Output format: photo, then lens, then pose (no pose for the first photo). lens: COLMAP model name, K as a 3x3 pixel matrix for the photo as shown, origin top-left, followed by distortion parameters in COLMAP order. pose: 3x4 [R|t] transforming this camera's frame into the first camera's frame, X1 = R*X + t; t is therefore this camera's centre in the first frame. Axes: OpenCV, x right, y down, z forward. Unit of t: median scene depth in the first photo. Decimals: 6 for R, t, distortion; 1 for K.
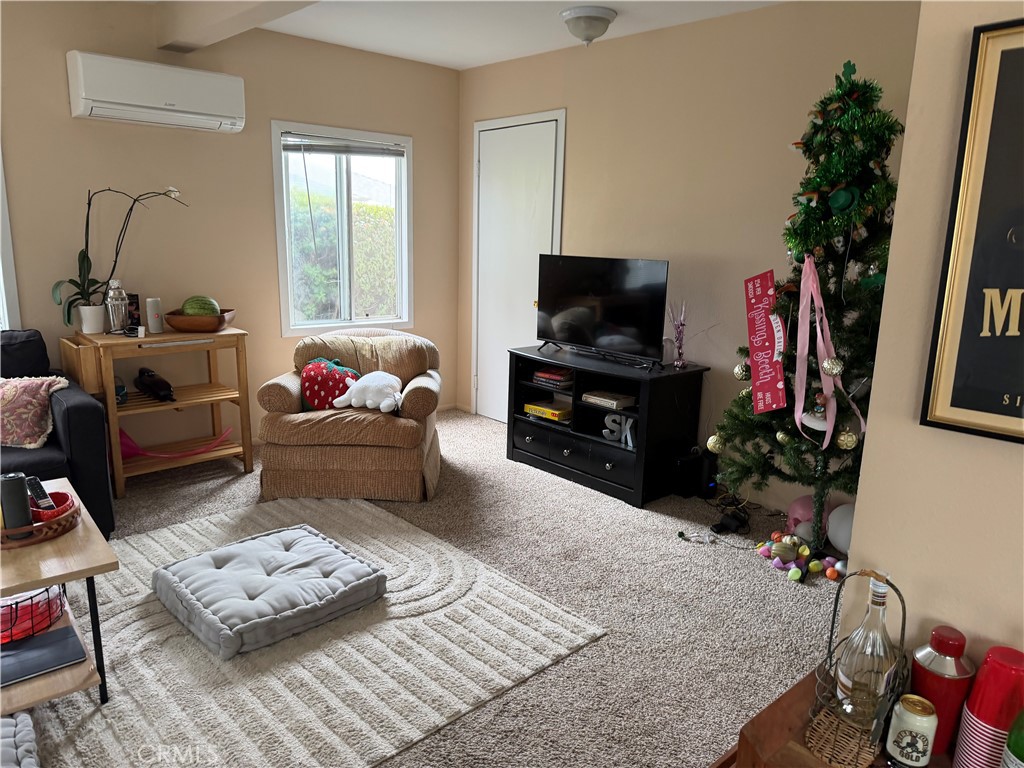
lens RADIAL K [[749.7, 0, 512.0], [0, 749.7, 384.0], [0, 0, 1]] dist [-0.007249, -0.003264]
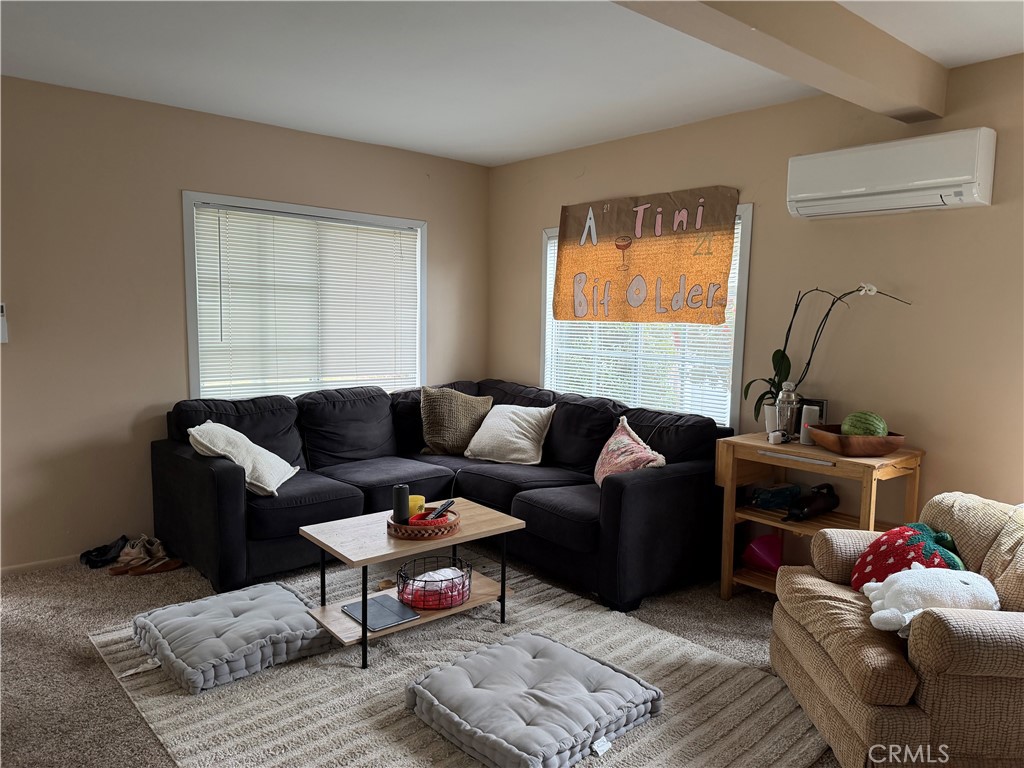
lens RADIAL K [[714.8, 0, 512.0], [0, 714.8, 384.0], [0, 0, 1]] dist [-0.000134, -0.000134]
pose [[-0.025926, 0.073453, -0.996962, 0.398806], [-0.229831, 0.970144, 0.077454, -0.130268], [0.972885, 0.231141, -0.008270, 0.685451]]
